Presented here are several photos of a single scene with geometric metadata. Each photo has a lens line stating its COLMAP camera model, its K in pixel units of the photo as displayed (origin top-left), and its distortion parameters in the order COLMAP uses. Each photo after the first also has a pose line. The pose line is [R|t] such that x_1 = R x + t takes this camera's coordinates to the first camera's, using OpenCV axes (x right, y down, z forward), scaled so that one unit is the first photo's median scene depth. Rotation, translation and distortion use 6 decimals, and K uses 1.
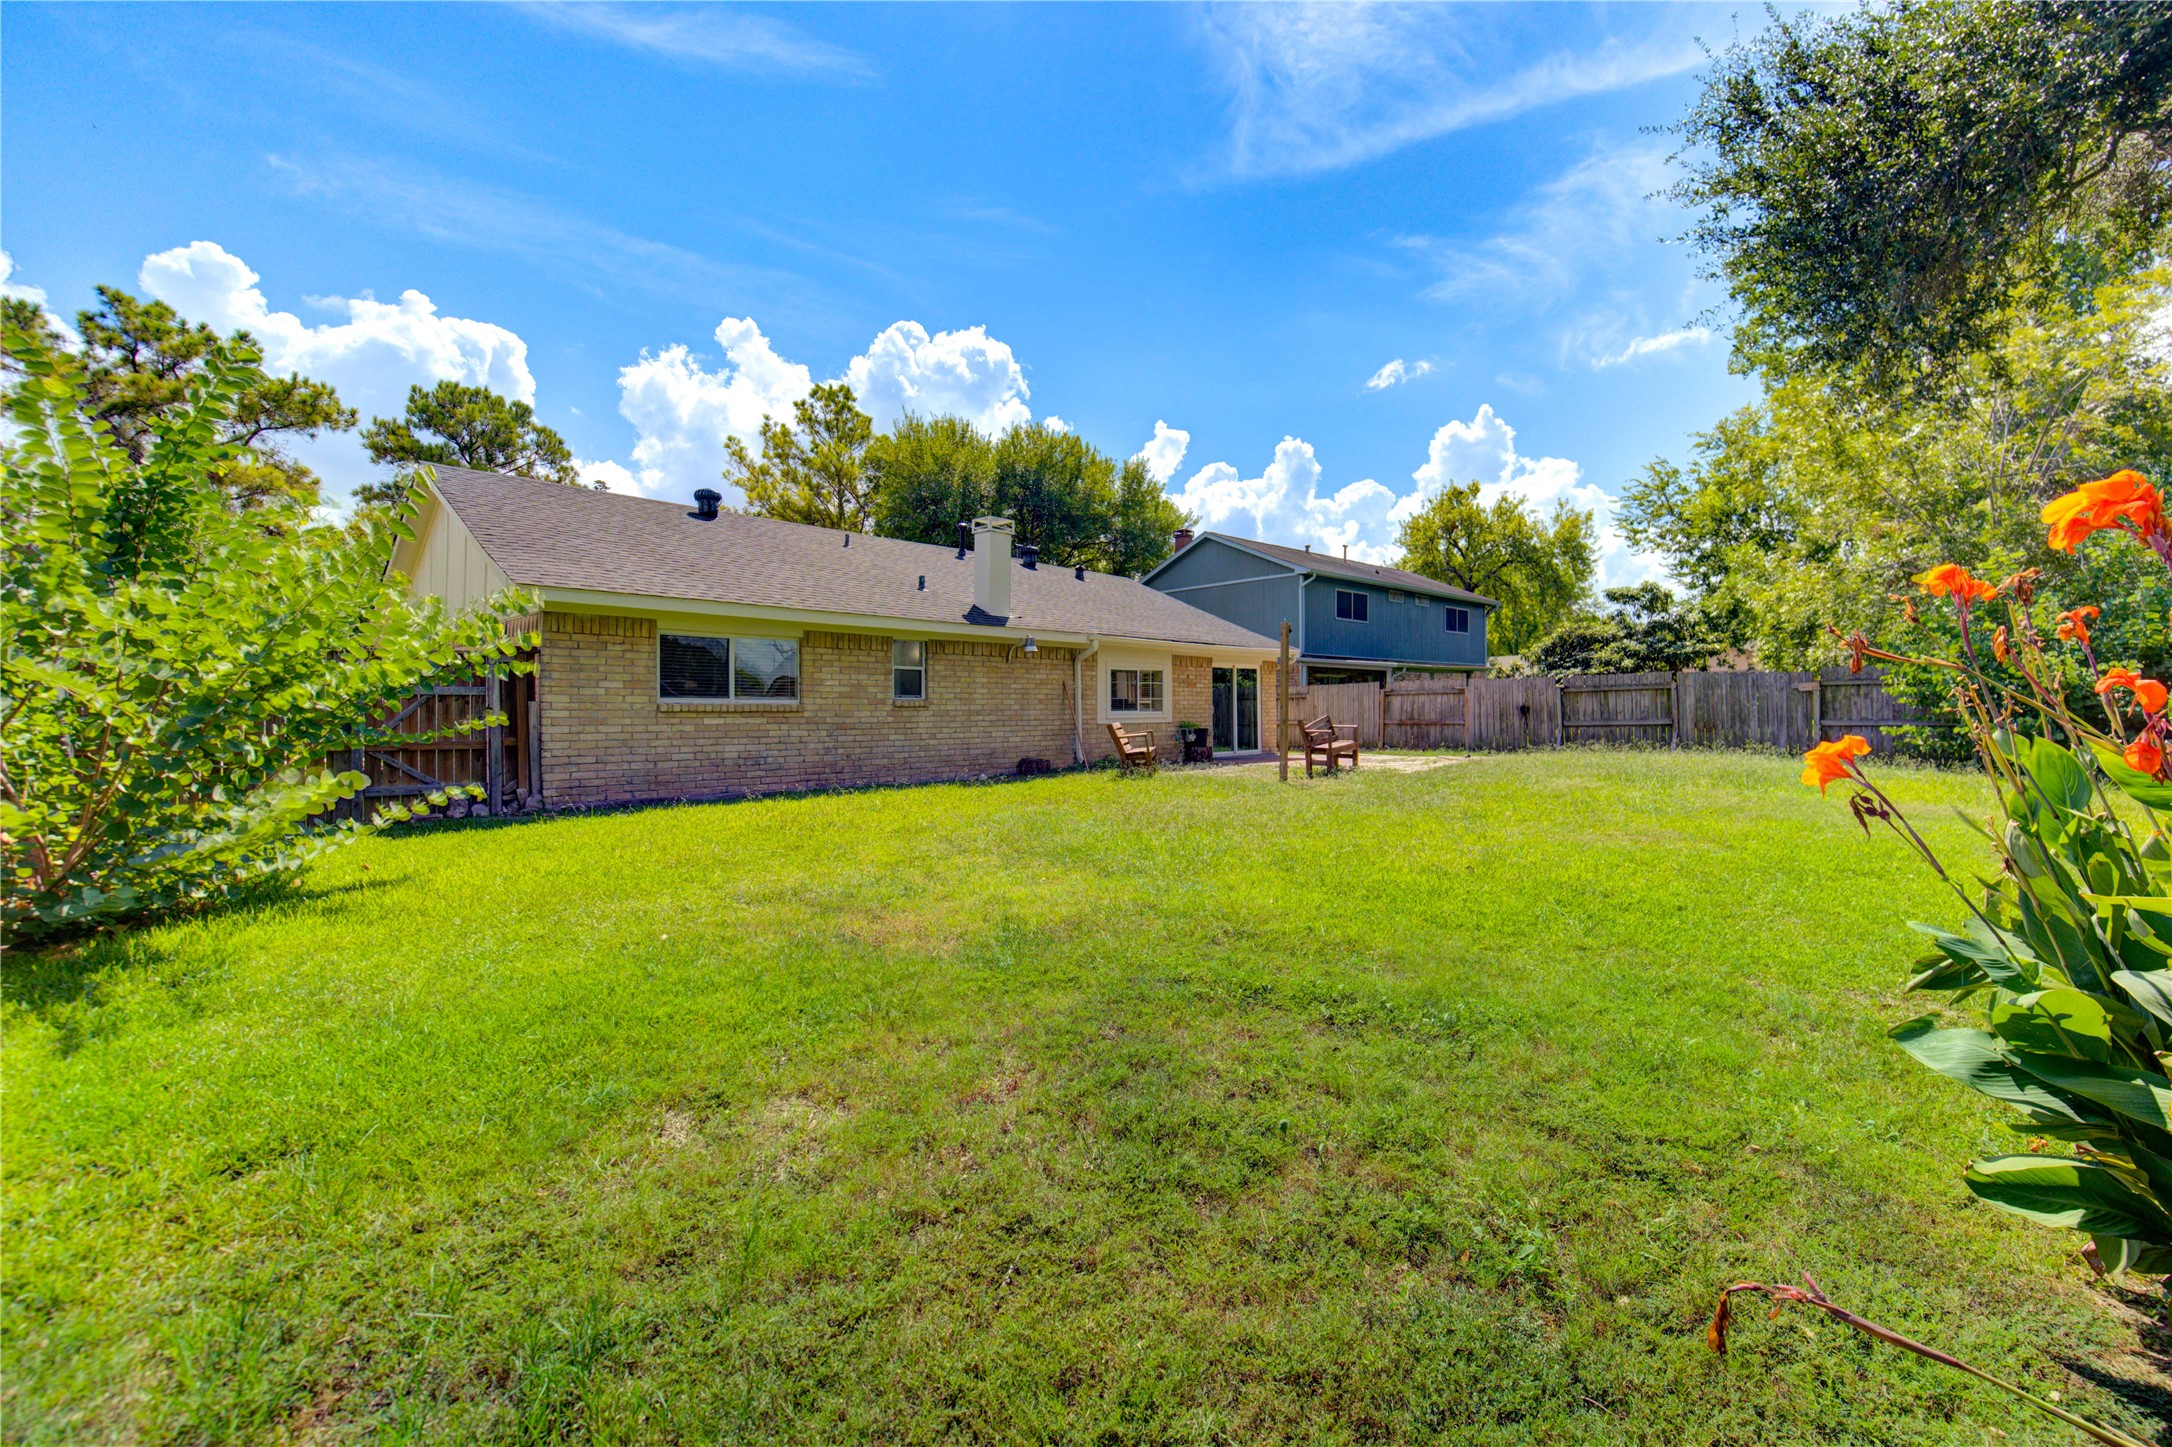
lens RADIAL K [[883.1, 0, 1105.6], [0, 883.1, 714.2], [0, 0, 1]] dist [-0.001966, -0.000448]
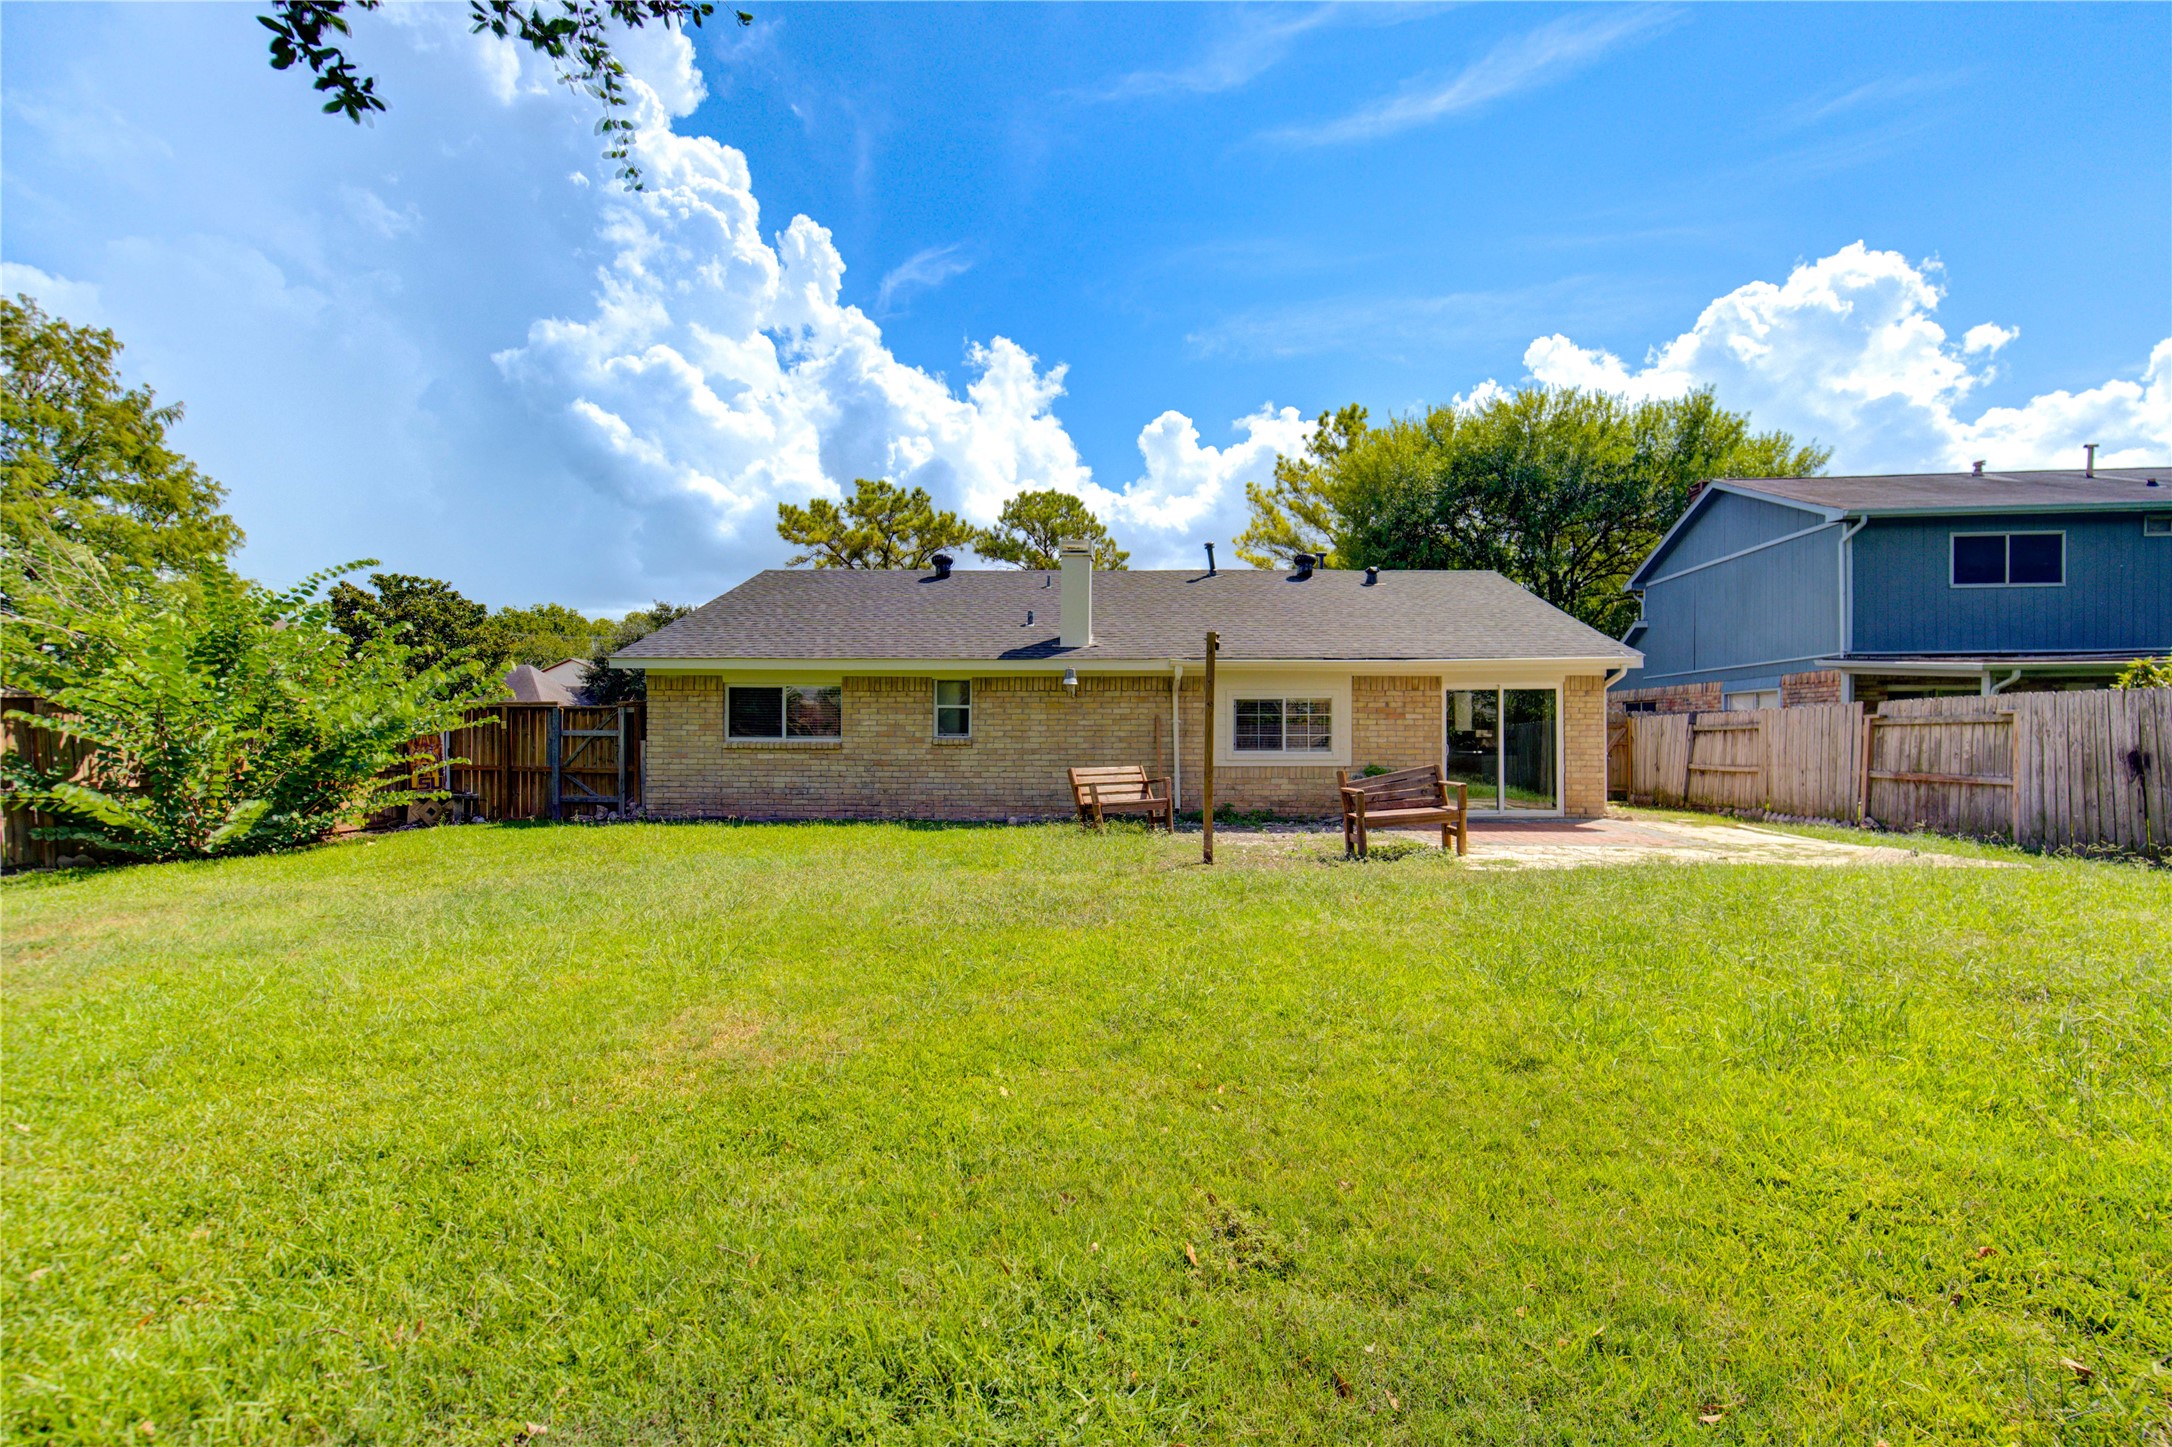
lens RADIAL K [[854.0, 0, 1086.0], [0, 854.0, 723.5], [0, 0, 1]] dist [0.011844, -0.000199]
pose [[0.668415, -0.005581, -0.743768, 0.544736], [-0.005687, 0.999904, -0.012613, -0.018818], [0.743767, 0.012660, 0.668319, 0.401988]]
